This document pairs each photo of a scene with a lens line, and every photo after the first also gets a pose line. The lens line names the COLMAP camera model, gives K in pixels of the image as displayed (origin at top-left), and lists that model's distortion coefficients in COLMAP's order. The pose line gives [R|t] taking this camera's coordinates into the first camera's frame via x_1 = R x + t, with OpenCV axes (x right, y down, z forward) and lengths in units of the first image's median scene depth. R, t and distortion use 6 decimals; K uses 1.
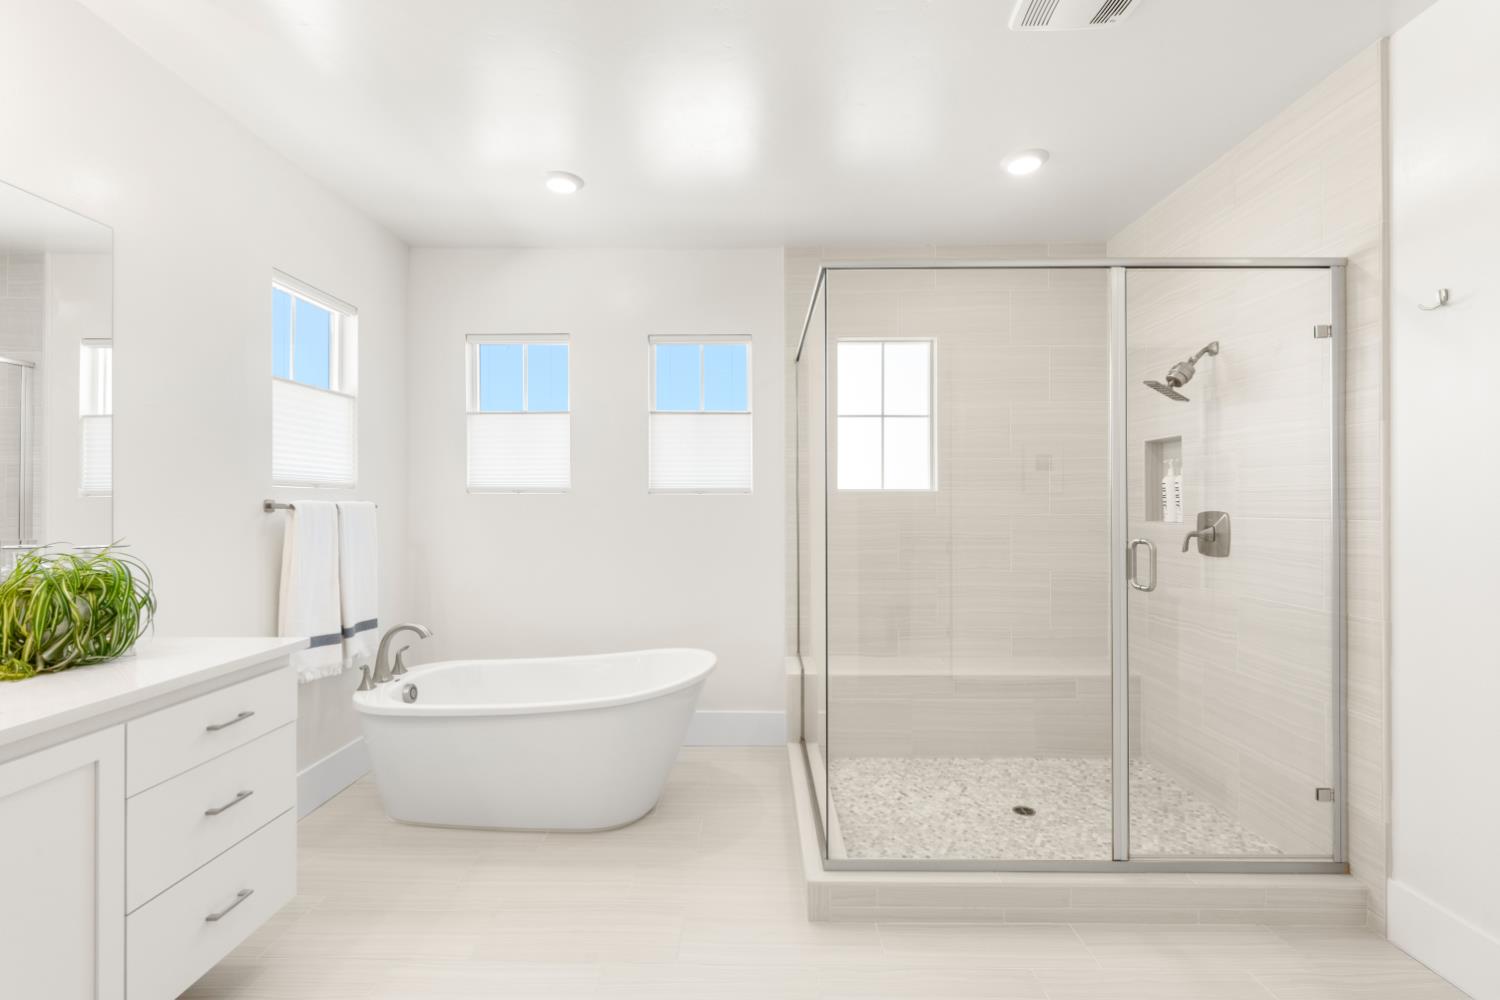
lens RADIAL K [[672.1, 0, 749.2], [0, 672.1, 502.6], [0, 0, 1]] dist [-0.003385, 0.000668]
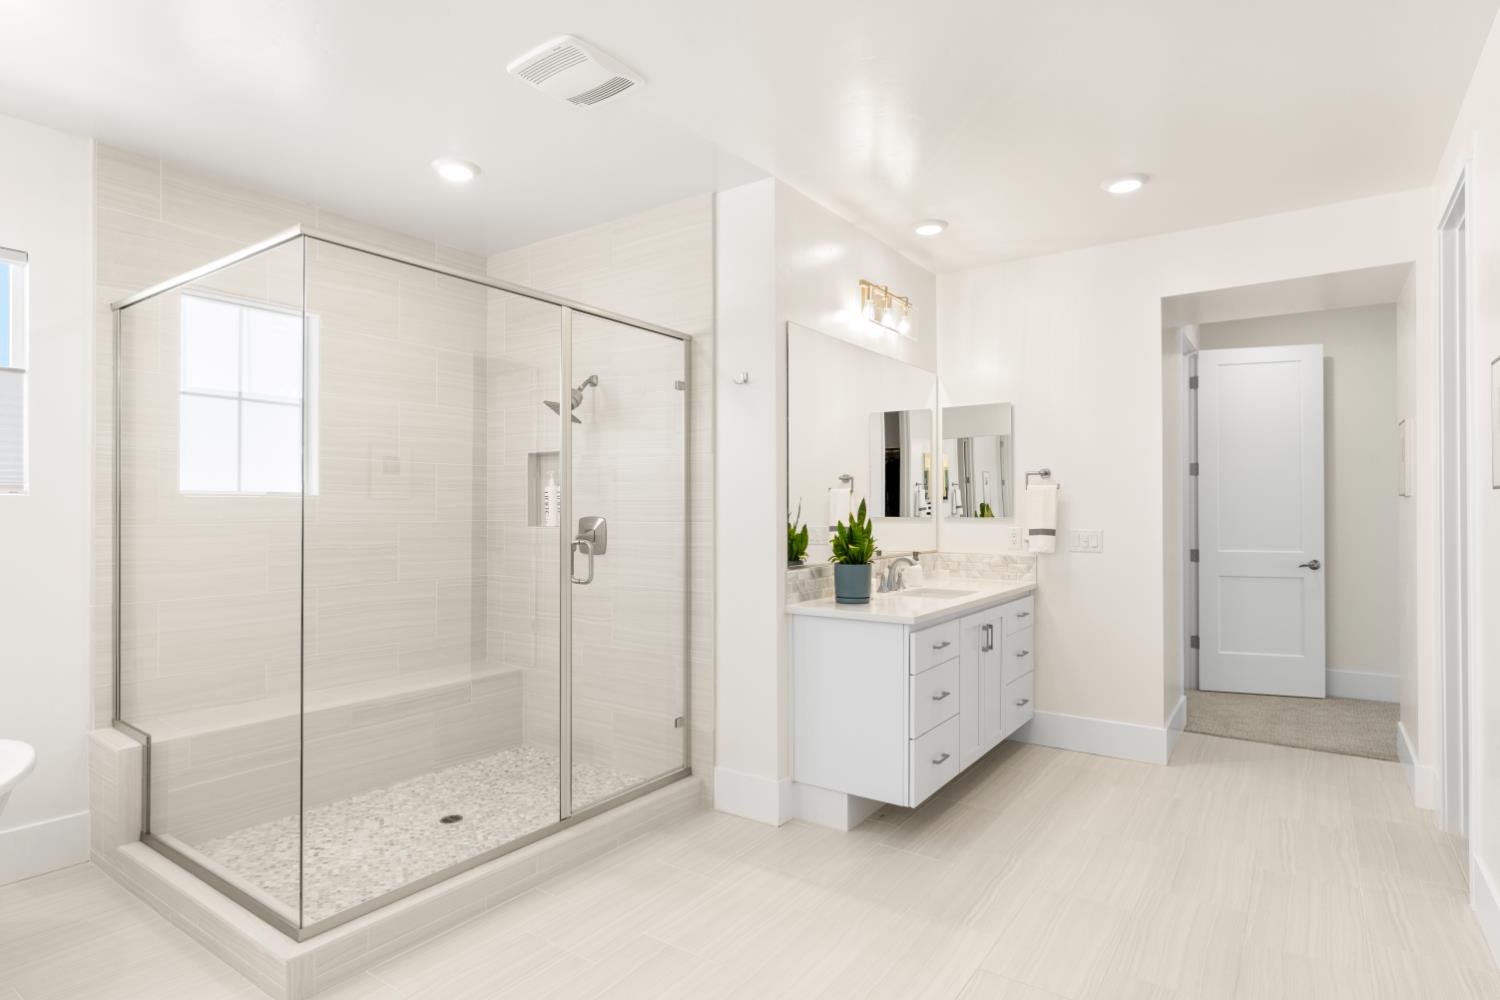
lens RADIAL K [[795.3, 0, 749.1], [0, 795.3, 504.0], [0, 0, 1]] dist [-0.003225, 0.002540]
pose [[0.563011, 0.008375, 0.826407, -0.331122], [-0.002760, 0.999962, -0.008254, 0.000988], [-0.826445, 0.002366, 0.563012, -0.029385]]
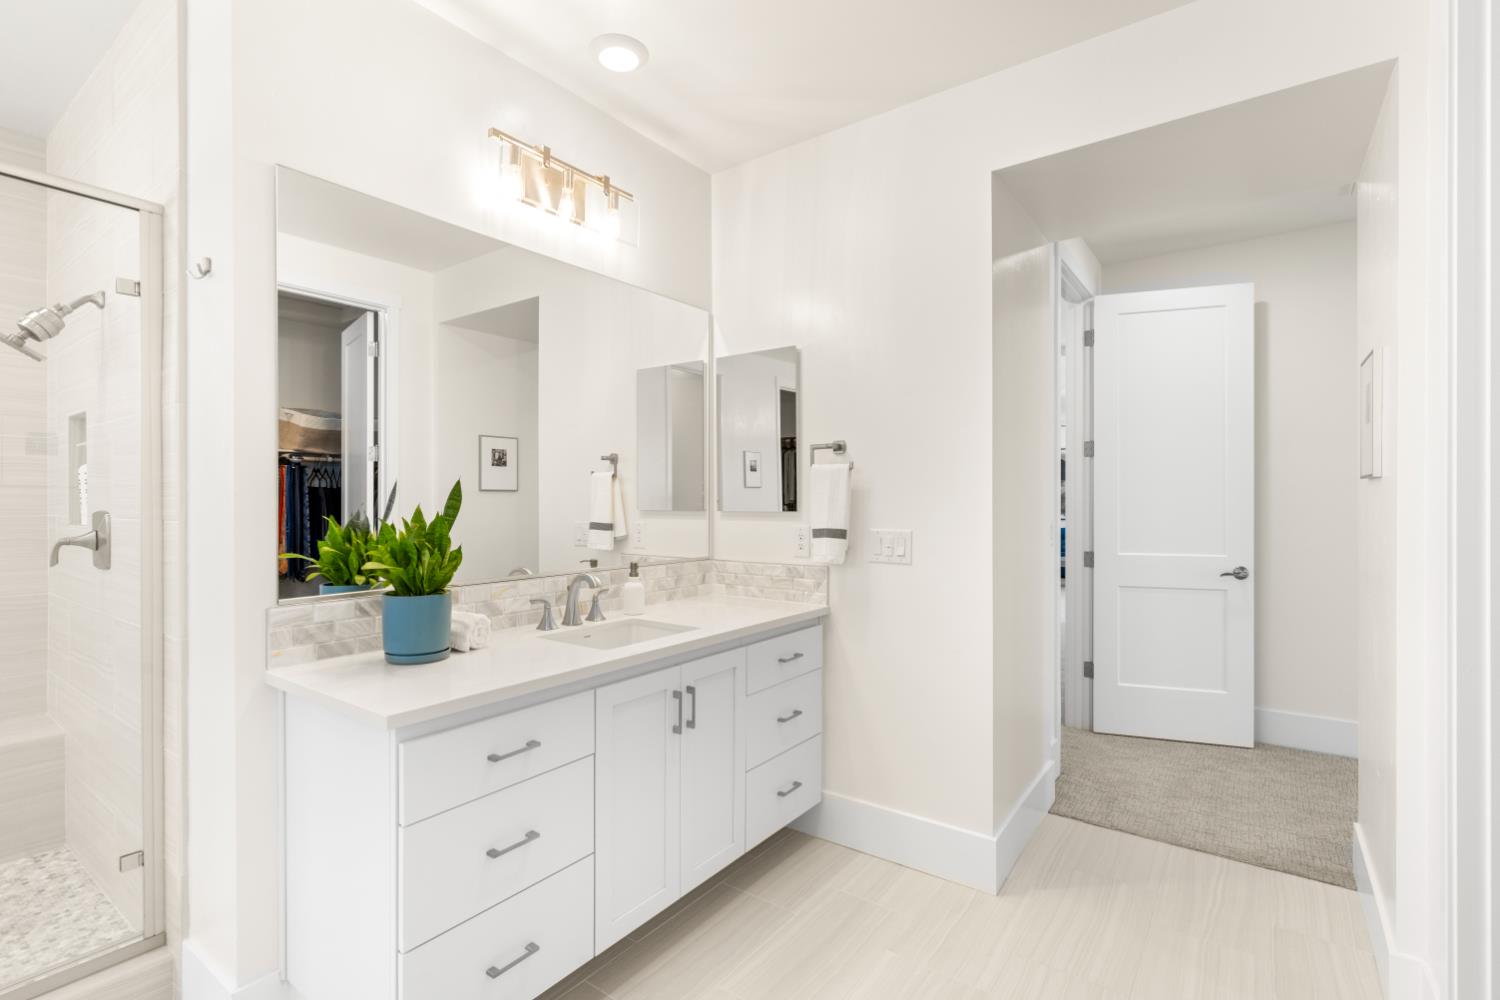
lens RADIAL K [[672.1, 0, 782.6], [0, 672.1, 503.9], [0, 0, 1]] dist [-0.003385, 0.000668]
pose [[0.568609, -0.000344, 0.822608, 0.515213], [-0.002772, 0.999993, 0.002334, 0.000489], [-0.822604, -0.003607, 0.568604, -0.084674]]
